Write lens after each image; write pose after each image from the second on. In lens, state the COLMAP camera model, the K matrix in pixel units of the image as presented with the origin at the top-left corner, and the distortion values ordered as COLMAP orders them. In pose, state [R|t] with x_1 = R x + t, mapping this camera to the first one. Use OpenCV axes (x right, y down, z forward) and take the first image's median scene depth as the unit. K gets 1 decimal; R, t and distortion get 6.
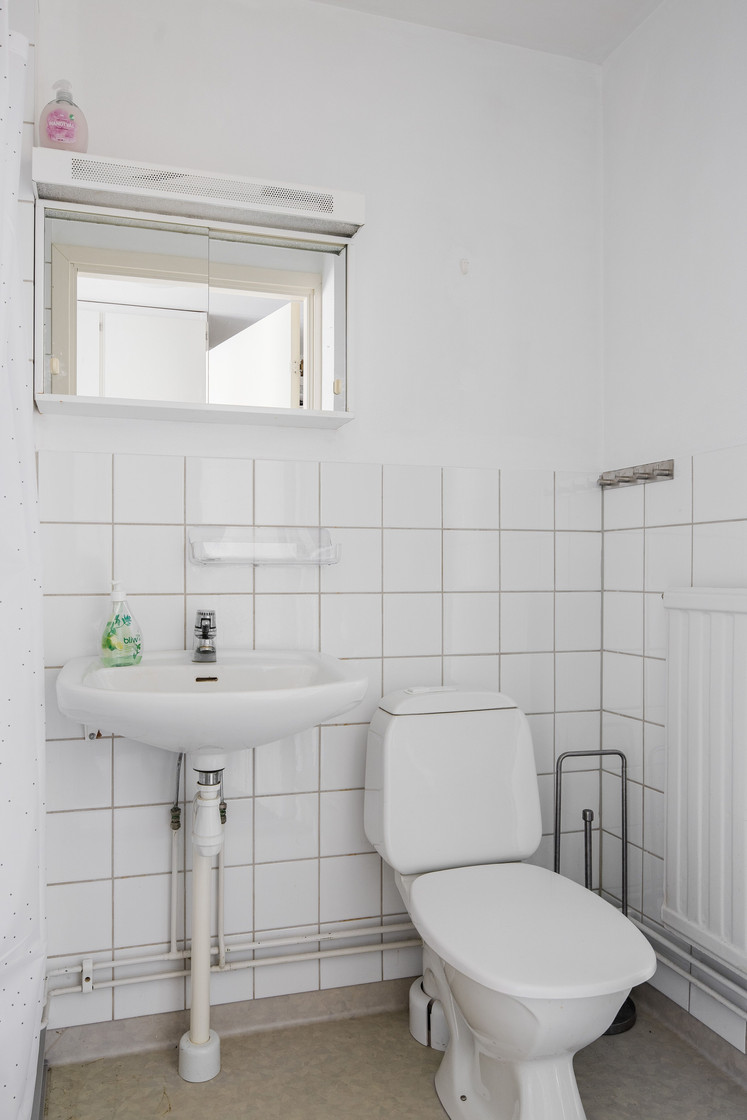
lens RADIAL K [[762.7, 0, 353.0], [0, 762.7, 579.7], [0, 0, 1]] dist [-0.003515, 0.000880]
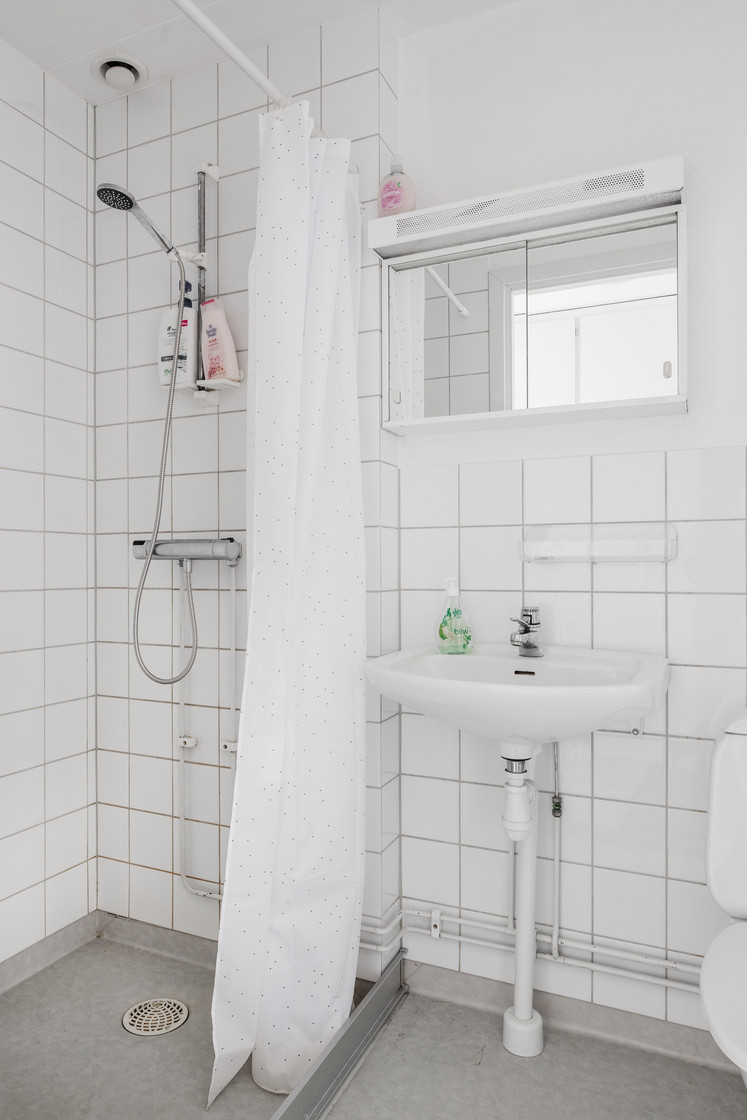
lens RADIAL K [[762.7, 0, 353.0], [0, 762.7, 579.7], [0, 0, 1]] dist [-0.003515, 0.000880]
pose [[0.752580, 0.006163, -0.658472, 0.310309], [-0.005642, 0.999980, 0.002910, 0.001319], [0.658477, 0.001525, 0.752599, 0.056897]]
